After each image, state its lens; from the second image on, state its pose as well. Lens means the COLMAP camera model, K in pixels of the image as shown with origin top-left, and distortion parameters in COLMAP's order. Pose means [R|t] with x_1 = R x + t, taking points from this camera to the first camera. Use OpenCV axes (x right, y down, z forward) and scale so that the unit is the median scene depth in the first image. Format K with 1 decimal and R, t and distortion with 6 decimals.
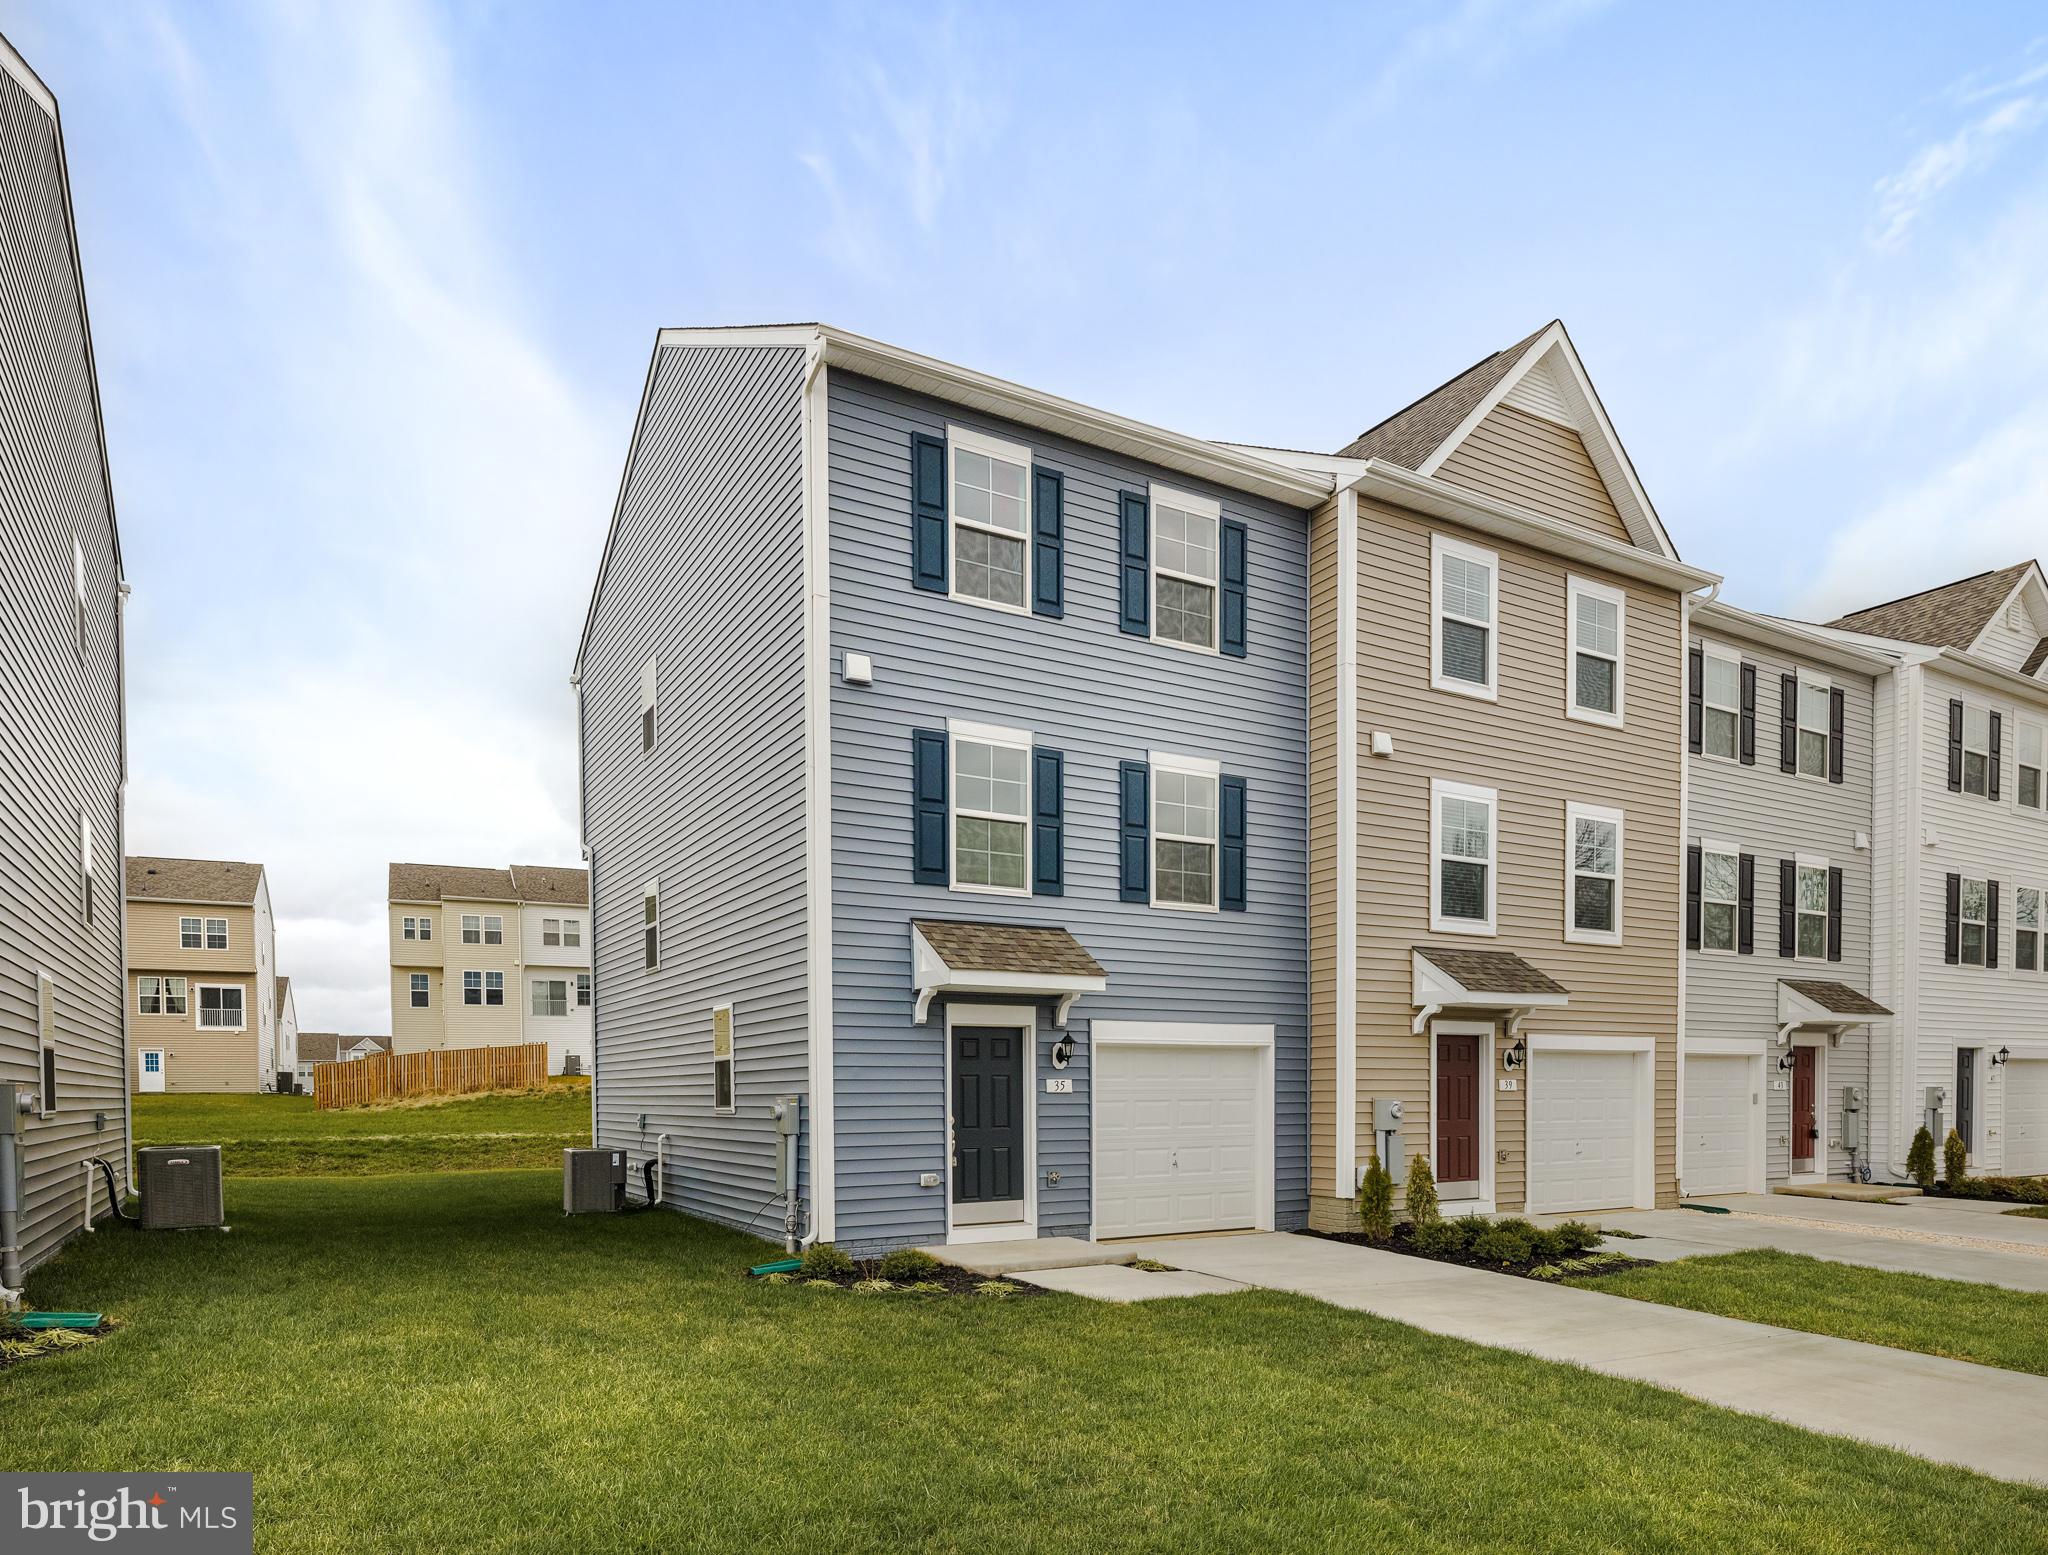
lens RADIAL K [[1217.0, 0, 1154.8], [0, 1217.0, 800.8], [0, 0, 1]] dist [0.002860, -0.000219]
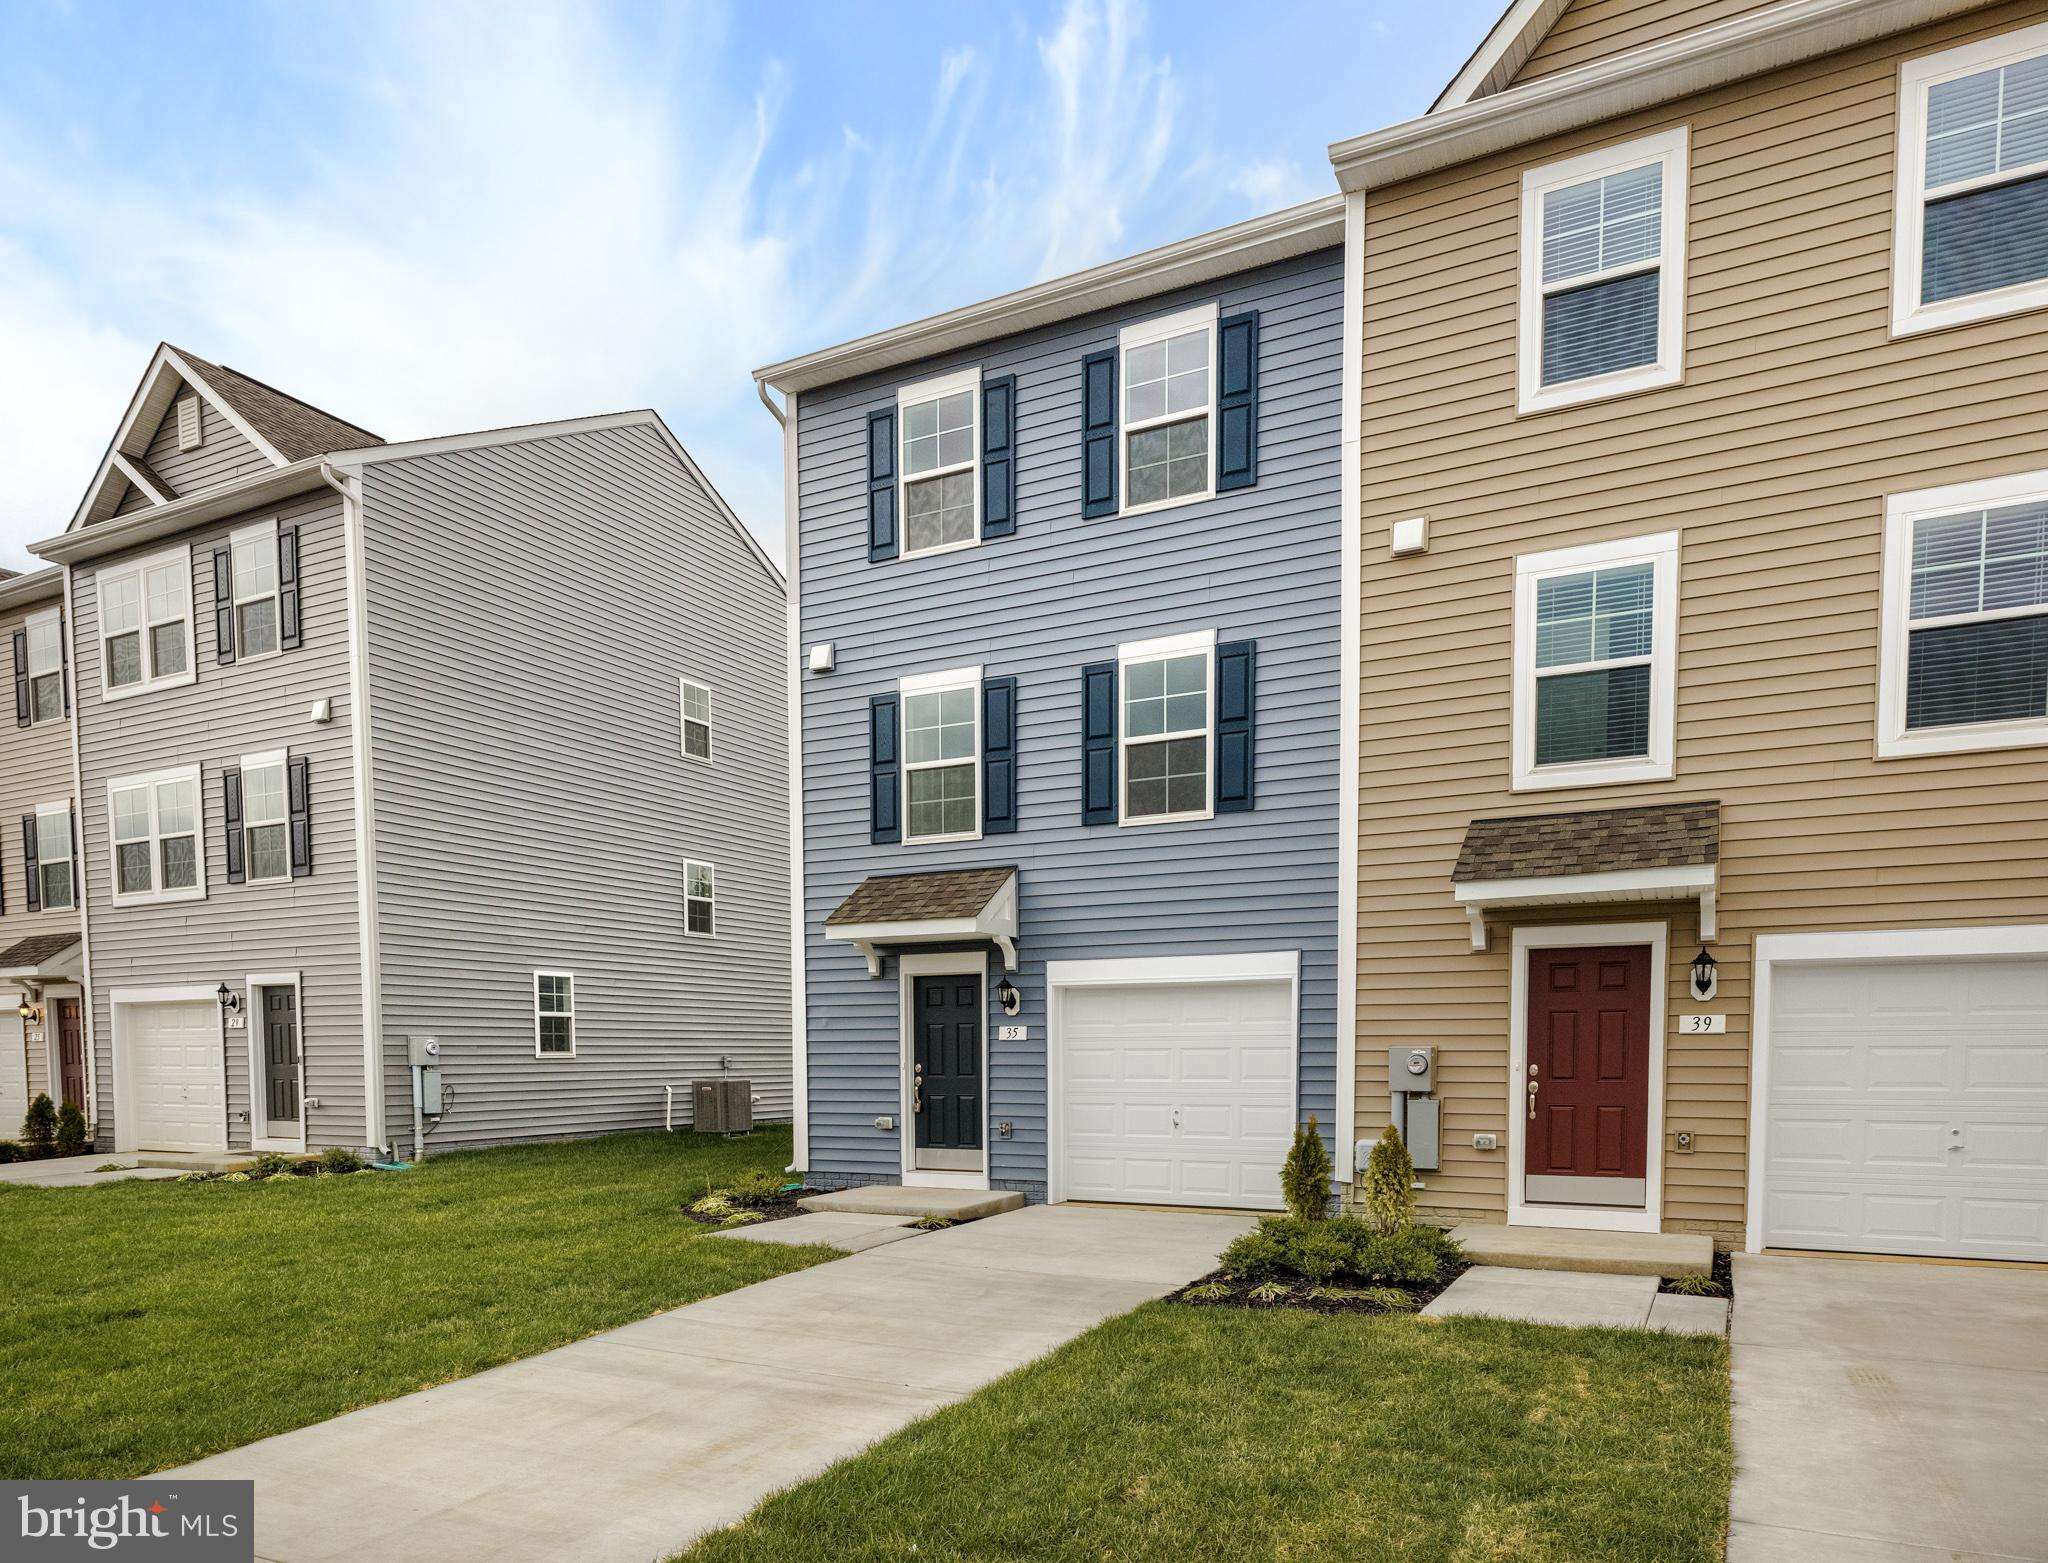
lens RADIAL K [[1328.0, 0, 1024.0], [0, 1328.0, 781.5], [0, 0, 1]] dist [0.001353, -0.001180]
pose [[0.528202, -0.165134, -0.832907, 0.717070], [0.202636, 0.977080, -0.065213, 0.099363], [0.824586, -0.134331, 0.549558, 0.413536]]
